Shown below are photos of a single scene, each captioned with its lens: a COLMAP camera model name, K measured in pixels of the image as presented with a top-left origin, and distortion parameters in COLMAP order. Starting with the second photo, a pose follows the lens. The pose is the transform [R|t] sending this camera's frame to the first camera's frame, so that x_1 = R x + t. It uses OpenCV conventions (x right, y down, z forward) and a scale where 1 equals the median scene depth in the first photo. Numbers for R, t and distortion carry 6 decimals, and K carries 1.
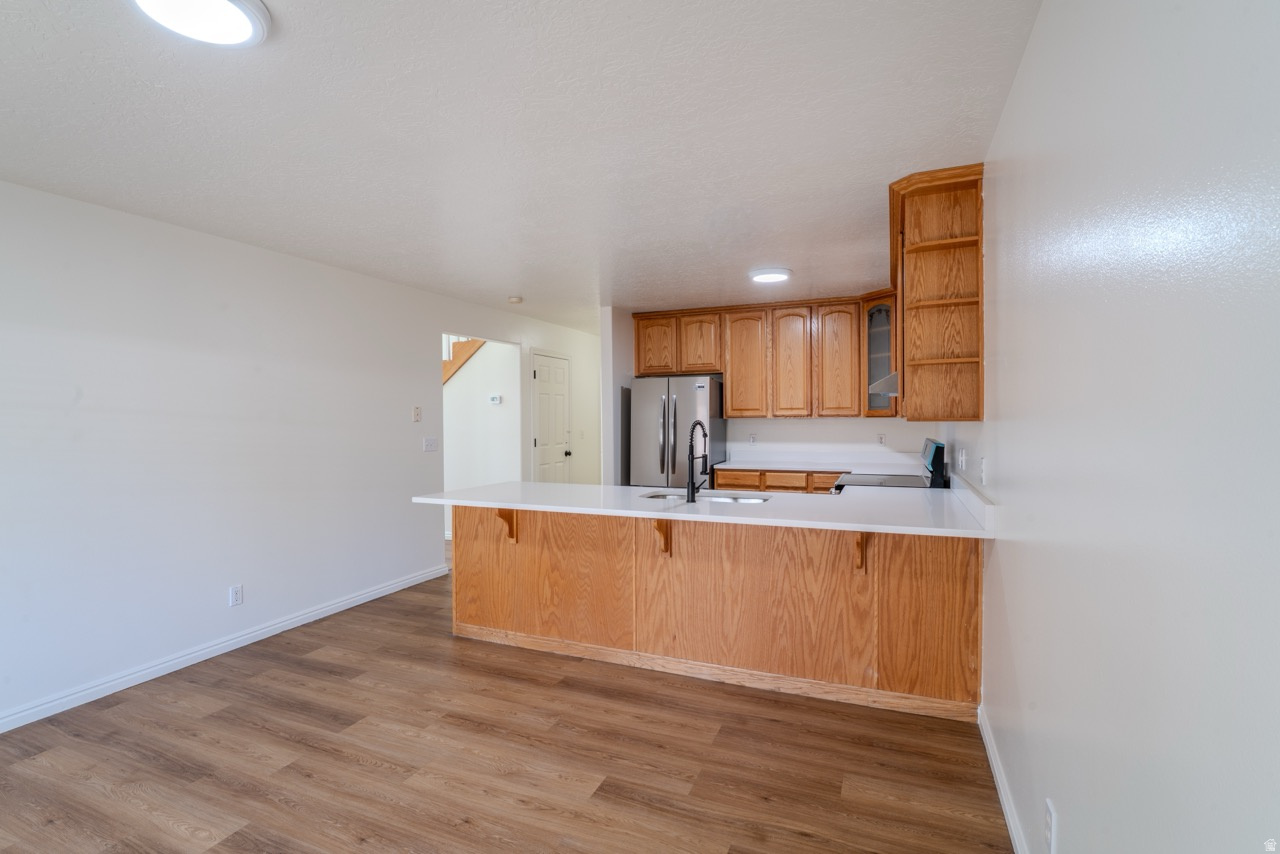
lens RADIAL K [[600.4, 0, 620.6], [0, 600.4, 425.8], [0, 0, 1]] dist [-0.014827, 0.001921]
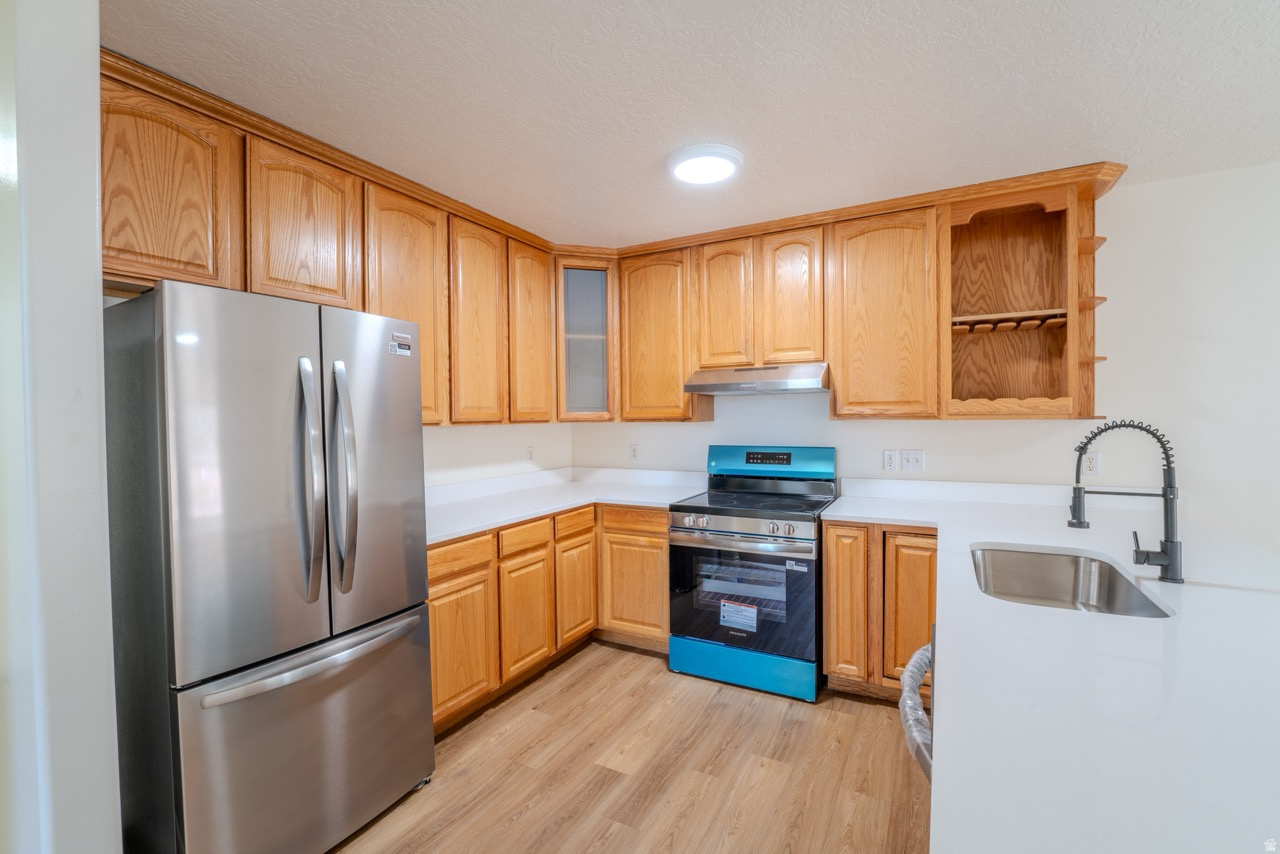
lens RADIAL K [[552.7, 0, 643.7], [0, 552.7, 426.3], [0, 0, 1]] dist [-0.023615, 0.001864]
pose [[0.073339, -0.006955, 0.997283, -0.378484], [0.027334, 0.999614, 0.004961, -0.017824], [-0.996932, 0.026896, 0.073501, 1.456378]]
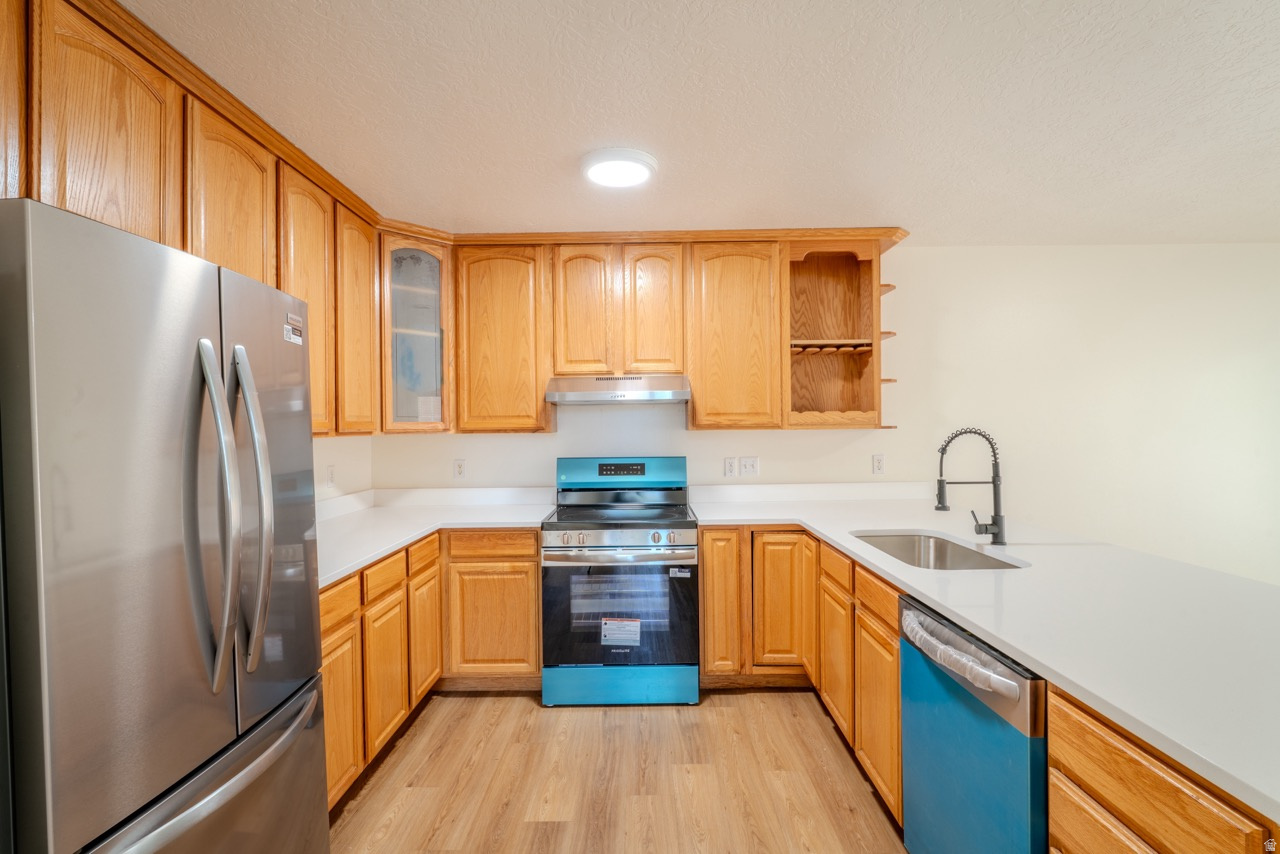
lens RADIAL K [[600.4, 0, 642.6], [0, 600.4, 426.3], [0, 0, 1]] dist [-0.014827, 0.001921]
pose [[-0.408834, 0.015066, 0.912484, -0.358258], [0.031578, 0.999499, -0.002354, -0.021918], [-0.912062, 0.027852, -0.409105, 1.718052]]
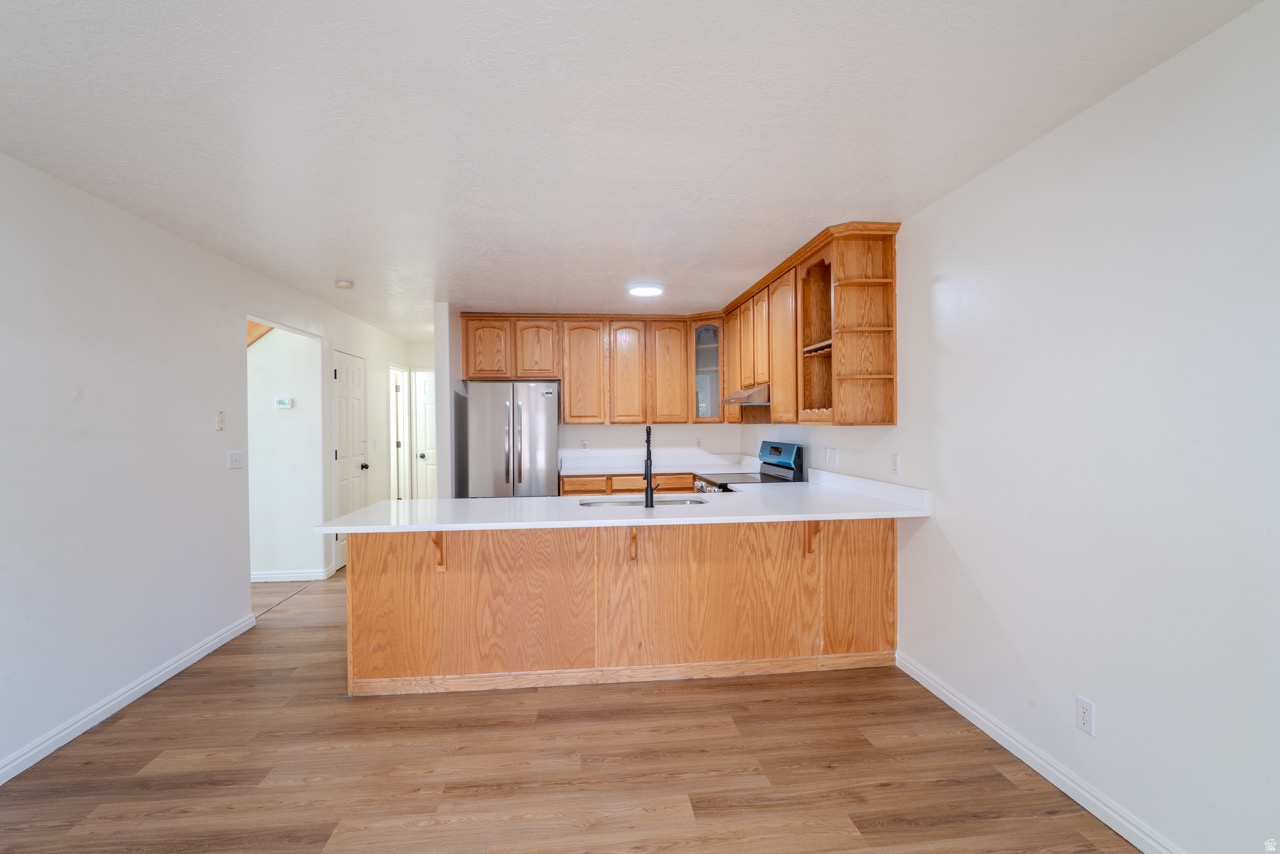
lens RADIAL K [[600.4, 0, 630.7], [0, 600.4, 420.6], [0, 0, 1]] dist [-0.014827, 0.001921]
pose [[0.868530, 0.002013, 0.495633, -0.421696], [0.009378, 0.999746, -0.020494, 0.003097], [-0.495549, 0.022448, 0.868290, 0.143139]]
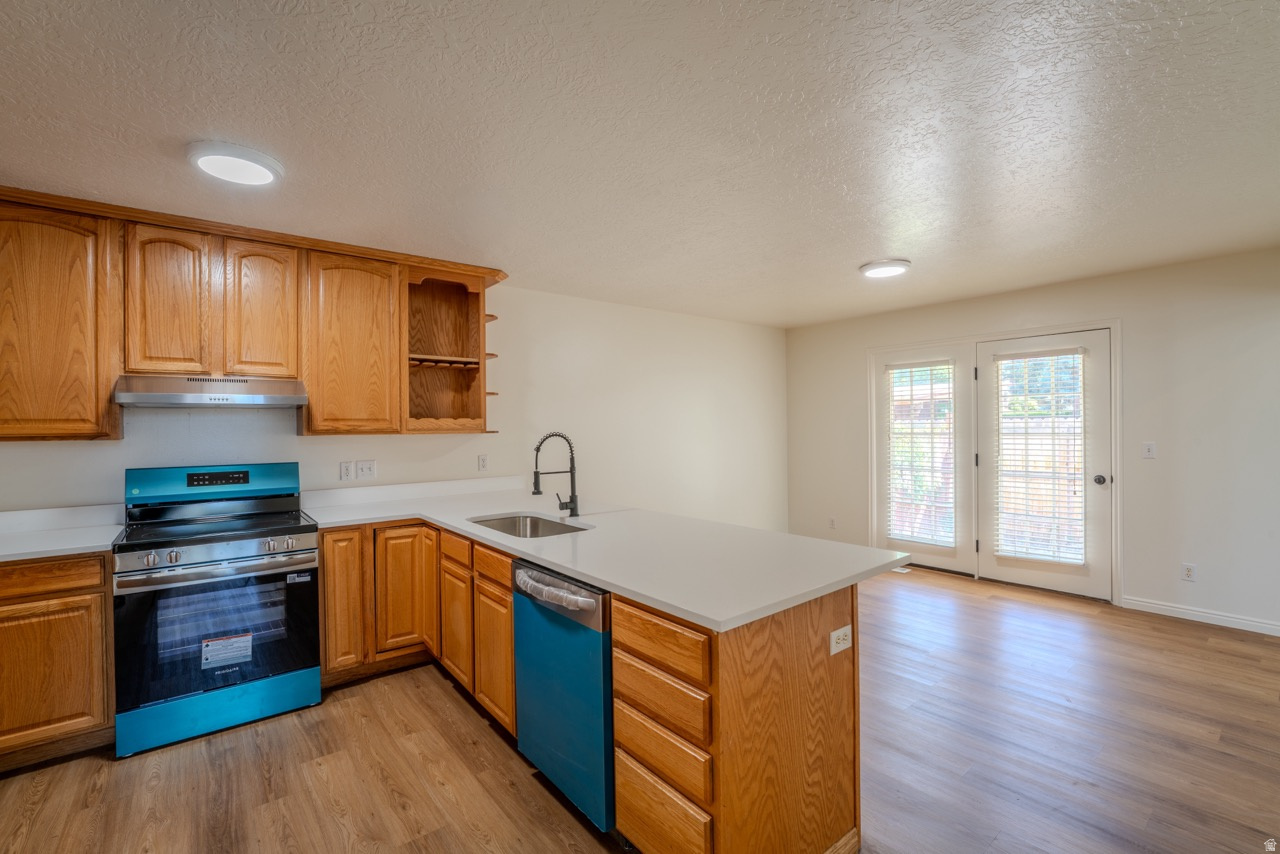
lens RADIAL K [[552.7, 0, 641.1], [0, 552.7, 426.1], [0, 0, 1]] dist [-0.023615, 0.001864]
pose [[-0.892079, 0.022062, 0.451340, -0.393316], [0.029315, 0.999529, 0.009083, -0.022940], [-0.450927, 0.021334, -0.892306, 1.804481]]
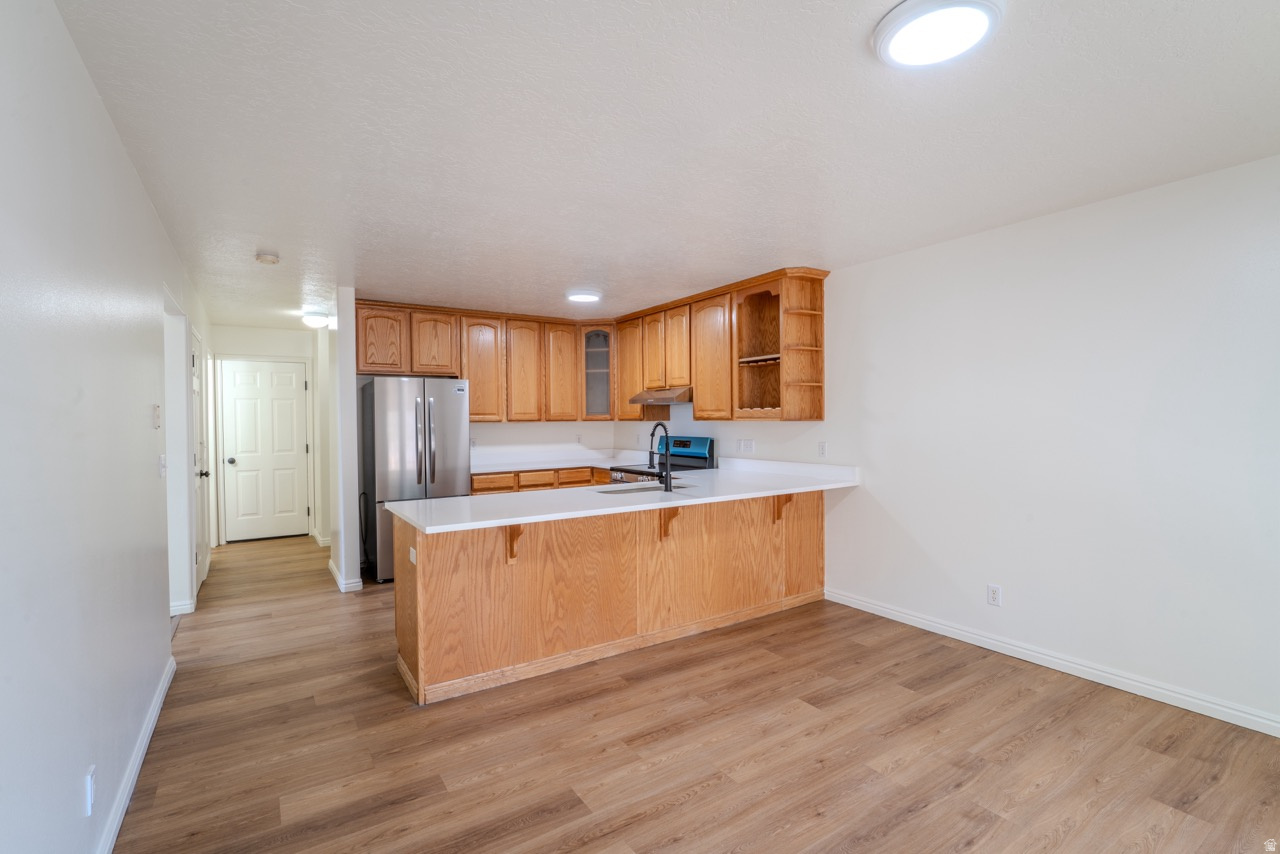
lens RADIAL K [[600.4, 0, 640.8], [0, 600.4, 424.0], [0, 0, 1]] dist [-0.014827, 0.001921]
pose [[0.539259, -0.004151, 0.842129, -0.926801], [0.018290, 0.999810, -0.006784, 0.003246], [-0.841941, 0.019061, 0.539233, 0.423796]]
